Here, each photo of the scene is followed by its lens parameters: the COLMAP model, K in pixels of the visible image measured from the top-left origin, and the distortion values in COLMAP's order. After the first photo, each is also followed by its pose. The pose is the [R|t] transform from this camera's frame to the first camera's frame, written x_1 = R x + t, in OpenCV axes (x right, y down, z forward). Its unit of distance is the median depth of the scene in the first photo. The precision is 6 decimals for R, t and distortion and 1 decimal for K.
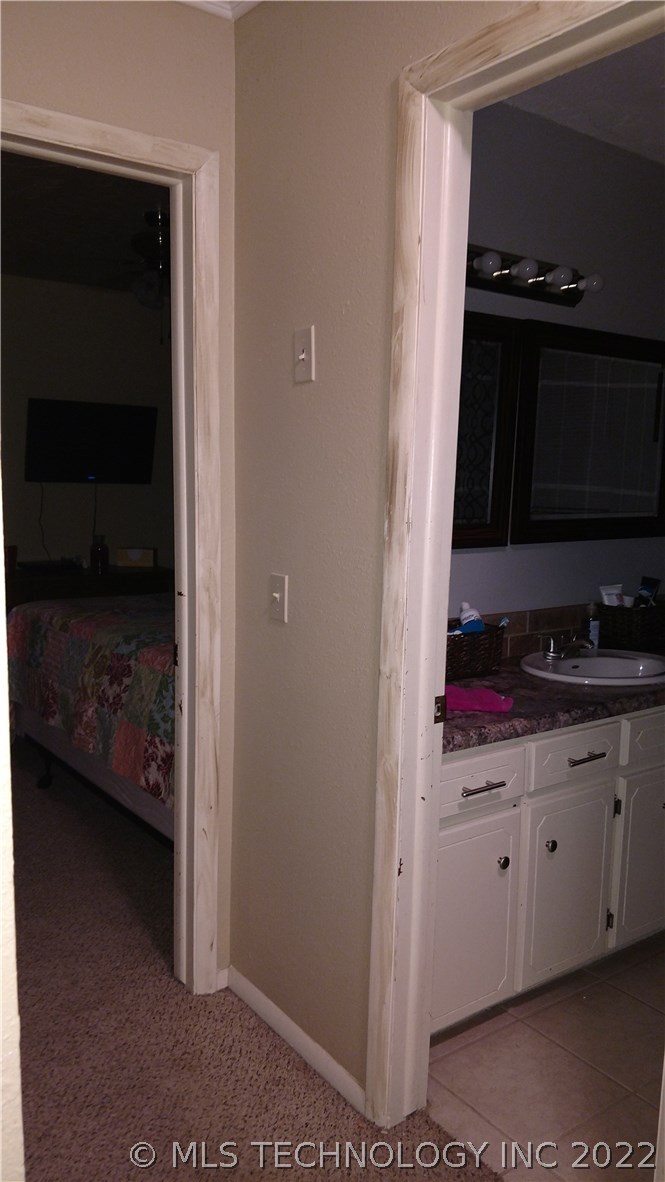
lens RADIAL K [[908.6, 0, 337.5], [0, 908.6, 605.2], [0, 0, 1]] dist [0.187376, -0.395956]
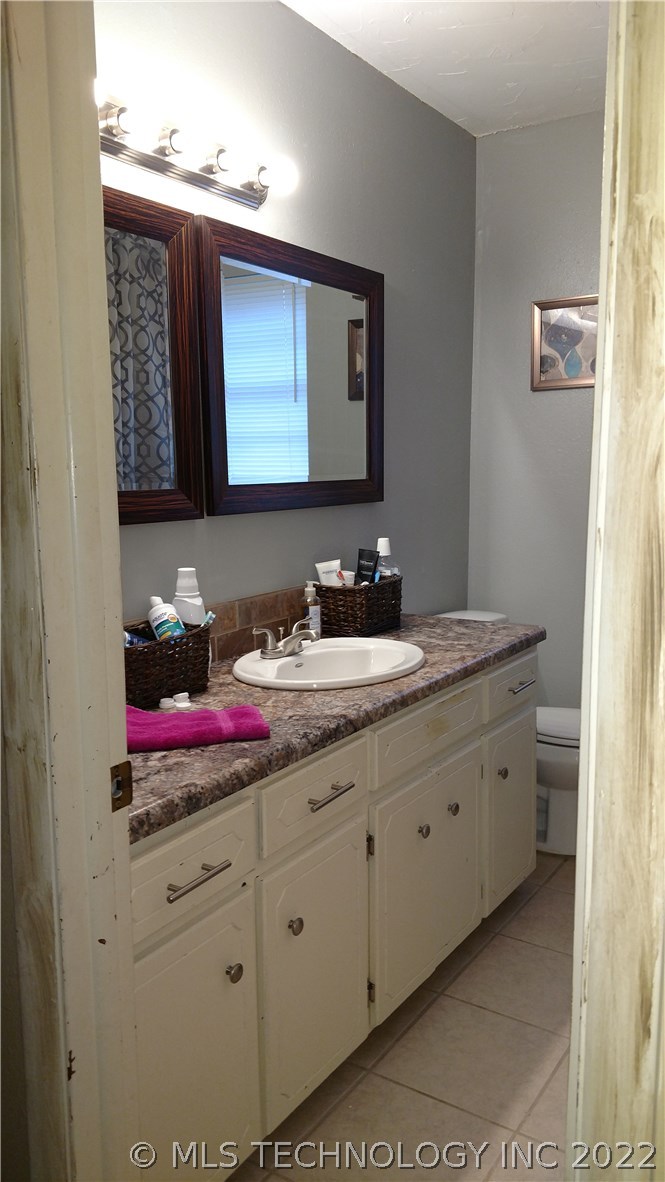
lens RADIAL K [[908.6, 0, 337.5], [0, 908.6, 605.2], [0, 0, 1]] dist [0.187376, -0.395956]
pose [[0.942439, -0.084806, 0.323444, 0.049425], [0.079320, 0.996394, 0.030131, -0.008913], [-0.324833, -0.002741, 0.945767, 0.310996]]
